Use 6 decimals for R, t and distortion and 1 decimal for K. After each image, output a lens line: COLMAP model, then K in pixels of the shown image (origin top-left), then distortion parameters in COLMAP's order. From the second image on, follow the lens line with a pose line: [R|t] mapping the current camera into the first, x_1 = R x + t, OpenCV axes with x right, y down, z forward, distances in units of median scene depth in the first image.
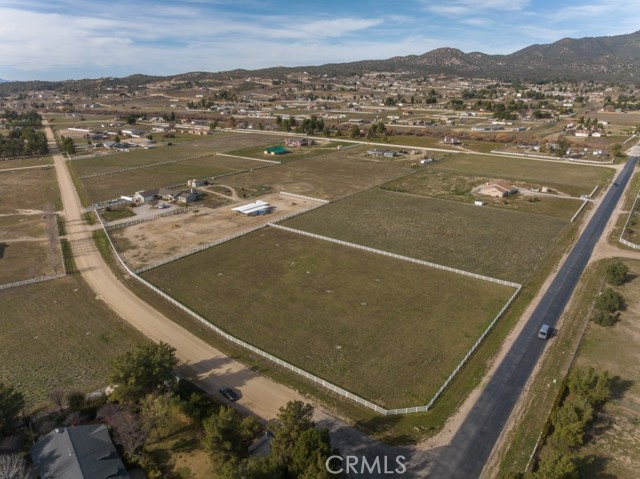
lens RADIAL K [[454.3, 0, 323.3], [0, 454.3, 226.1], [0, 0, 1]] dist [-0.045146, 0.013373]
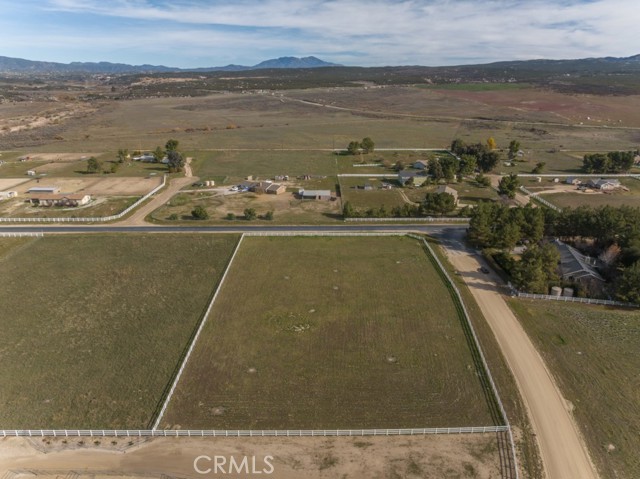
lens RADIAL K [[454.3, 0, 323.3], [0, 454.3, 226.1], [0, 0, 1]] dist [-0.045146, 0.013373]
pose [[-0.620711, -0.241091, 0.746052, -0.444331], [0.249763, 0.841173, 0.479631, -0.298333], [-0.743193, 0.484049, -0.461910, 0.913620]]
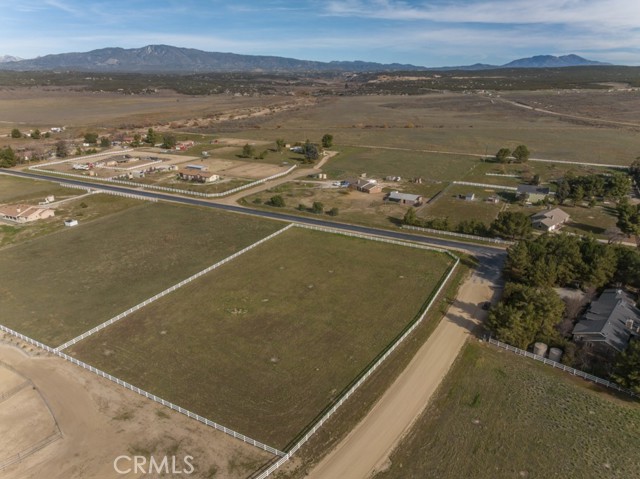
lens RADIAL K [[454.3, 0, 323.3], [0, 454.3, 226.1], [0, 0, 1]] dist [-0.045146, 0.013373]
pose [[-0.162233, -0.306061, 0.938087, -0.582936], [0.313364, 0.885489, 0.343093, -0.203688], [-0.935673, 0.349623, -0.047747, 0.626675]]
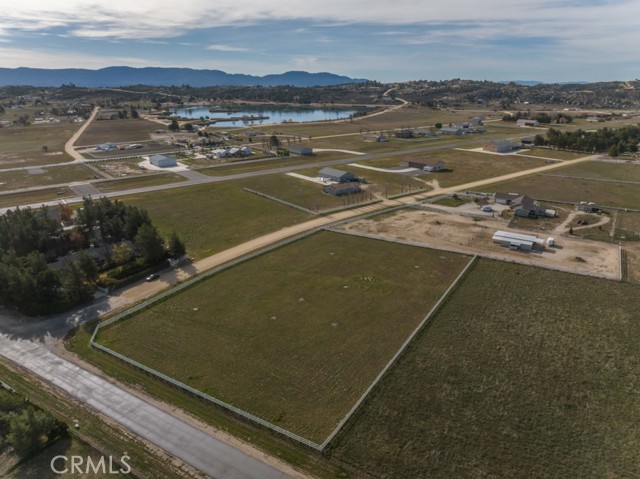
lens RADIAL K [[454.3, 0, 323.3], [0, 454.3, 226.1], [0, 0, 1]] dist [-0.045146, 0.013373]
pose [[0.108785, 0.308953, -0.944835, 0.563796], [-0.301830, 0.915870, 0.264730, -0.171642], [0.947135, 0.256381, 0.192884, 0.526323]]
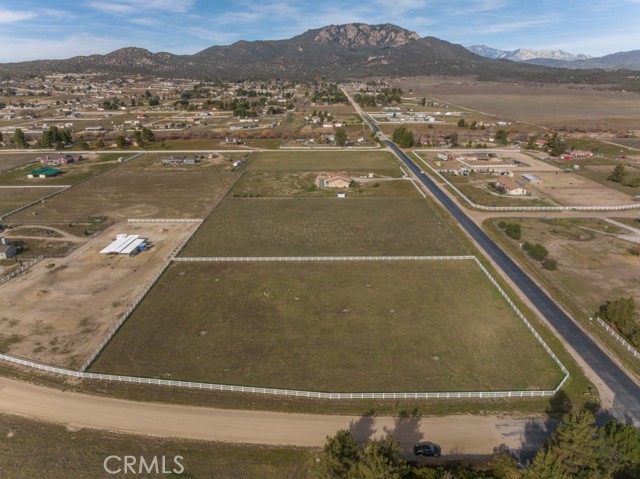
lens RADIAL K [[454.3, 0, 323.3], [0, 454.3, 226.1], [0, 0, 1]] dist [-0.045146, 0.013373]
pose [[0.795737, -0.188526, 0.575553, -0.332939], [0.188911, 0.980167, 0.059879, -0.055298], [-0.575427, 0.061080, 0.815569, 0.173961]]
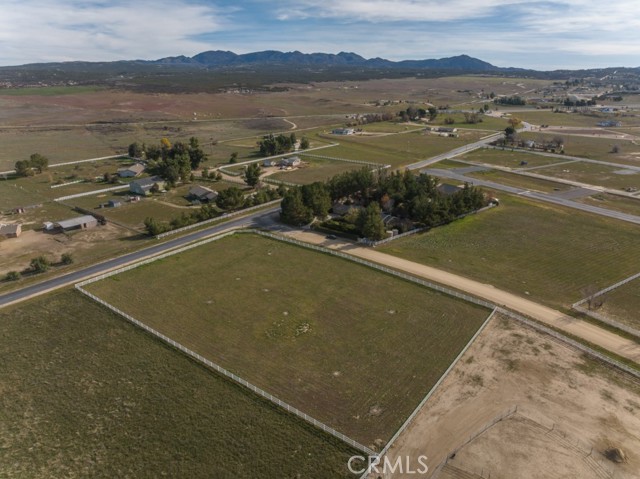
lens RADIAL K [[454.3, 0, 323.3], [0, 454.3, 226.1], [0, 0, 1]] dist [-0.045146, 0.013373]
pose [[-0.999897, 0.008951, -0.011192, -0.066423], [0.000565, 0.804953, 0.593338, -0.361488], [0.014320, 0.593271, -0.804875, 1.107044]]
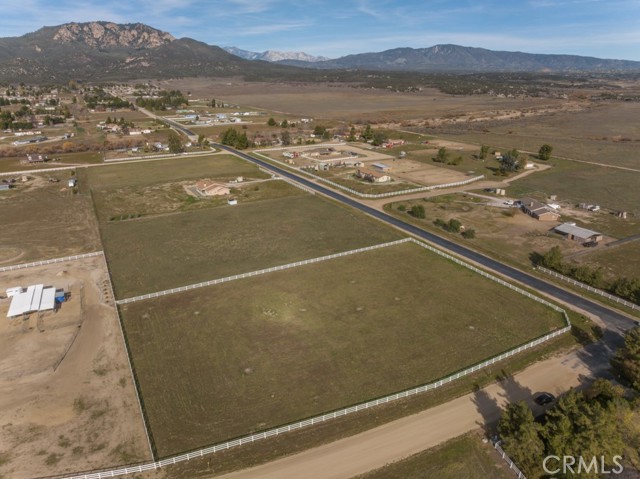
lens RADIAL K [[454.3, 0, 323.3], [0, 454.3, 226.1], [0, 0, 1]] dist [-0.045146, 0.013373]
pose [[0.405298, -0.284666, 0.868734, -0.495098], [0.289275, 0.941388, 0.173516, -0.125720], [-0.867210, 0.180977, 0.463890, 0.389837]]
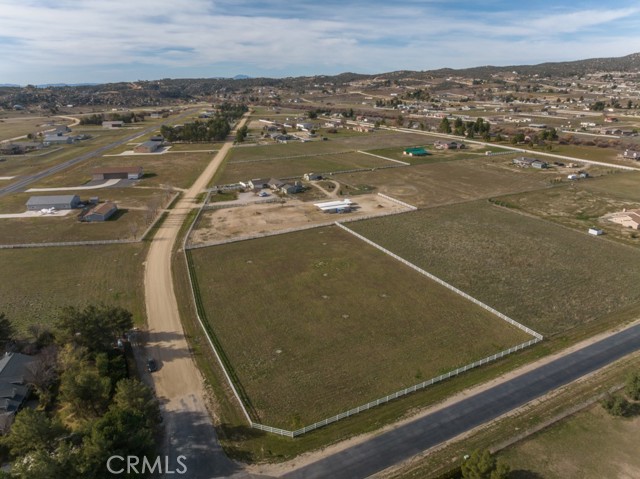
lens RADIAL K [[454.3, 0, 323.3], [0, 454.3, 226.1], [0, 0, 1]] dist [-0.045146, 0.013373]
pose [[0.902241, 0.133574, -0.410024, 0.248065], [-0.132763, 0.990676, 0.030594, -0.022524], [0.410287, 0.026833, 0.911562, 0.070553]]
